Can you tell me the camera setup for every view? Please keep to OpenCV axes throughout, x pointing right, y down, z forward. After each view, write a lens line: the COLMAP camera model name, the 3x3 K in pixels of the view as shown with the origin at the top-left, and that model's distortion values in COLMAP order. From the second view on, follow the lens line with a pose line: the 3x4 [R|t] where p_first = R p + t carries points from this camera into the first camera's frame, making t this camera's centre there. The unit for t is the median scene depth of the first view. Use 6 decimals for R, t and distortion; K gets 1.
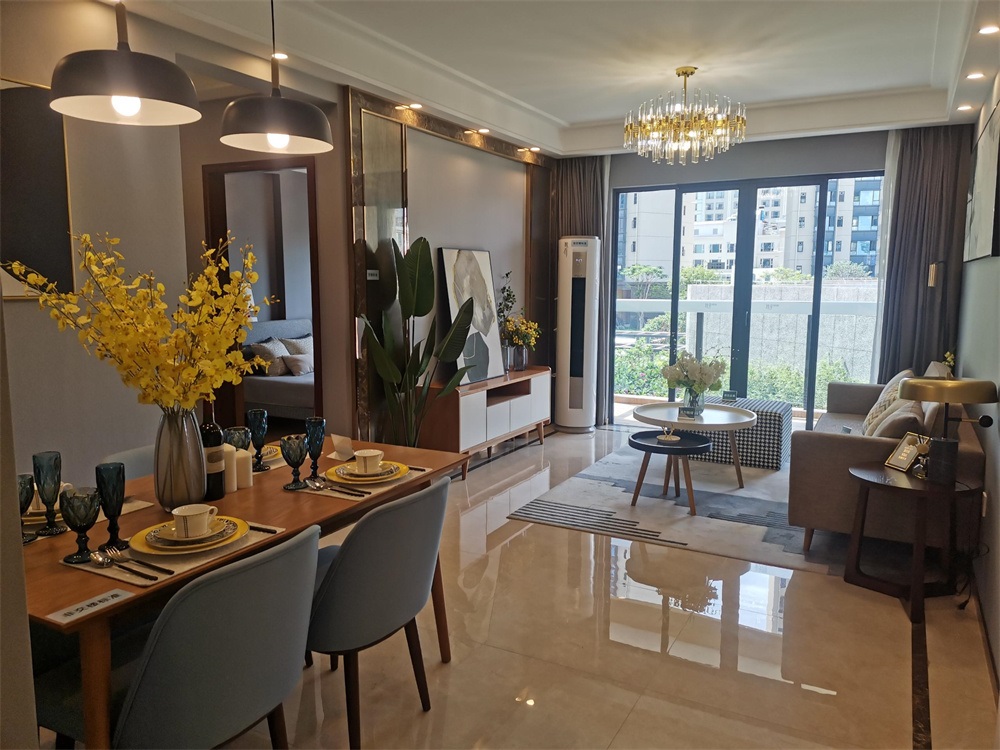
lens RADIAL K [[750.9, 0, 495.2], [0, 750.9, 376.7], [0, 0, 1]] dist [0.051563, -0.016199]
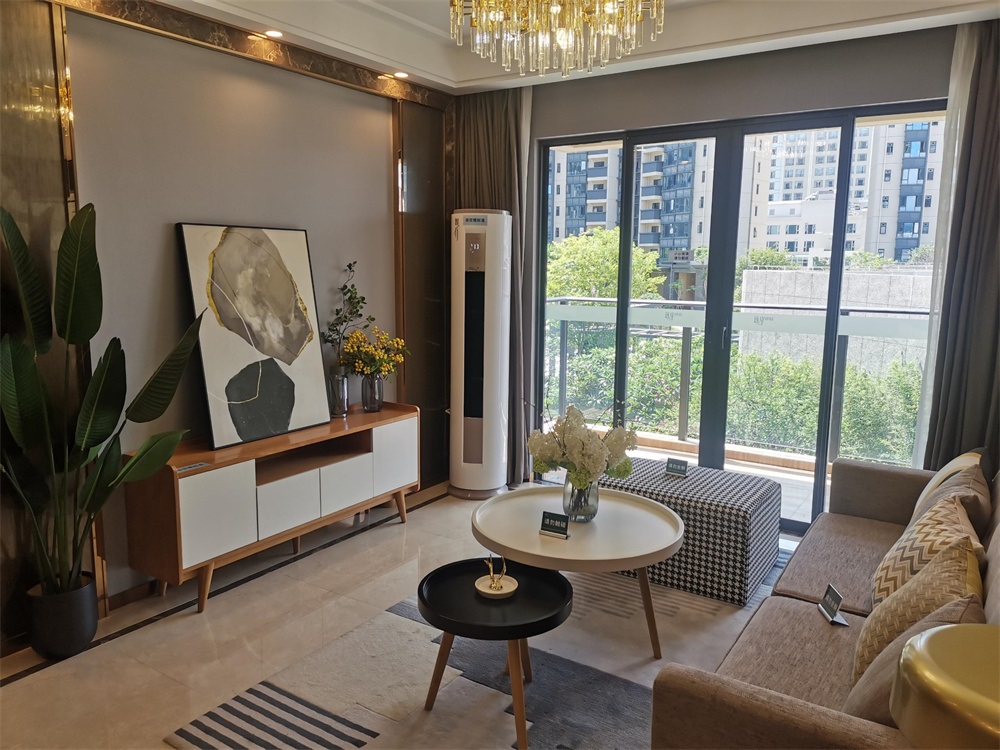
lens RADIAL K [[750.9, 0, 501.6], [0, 750.9, 372.0], [0, 0, 1]] dist [0.051563, -0.016199]
pose [[0.996441, 0.020957, -0.081643, 0.200834], [-0.019395, 0.999614, 0.019870, -0.058193], [0.082028, -0.018215, 0.996464, 0.345999]]
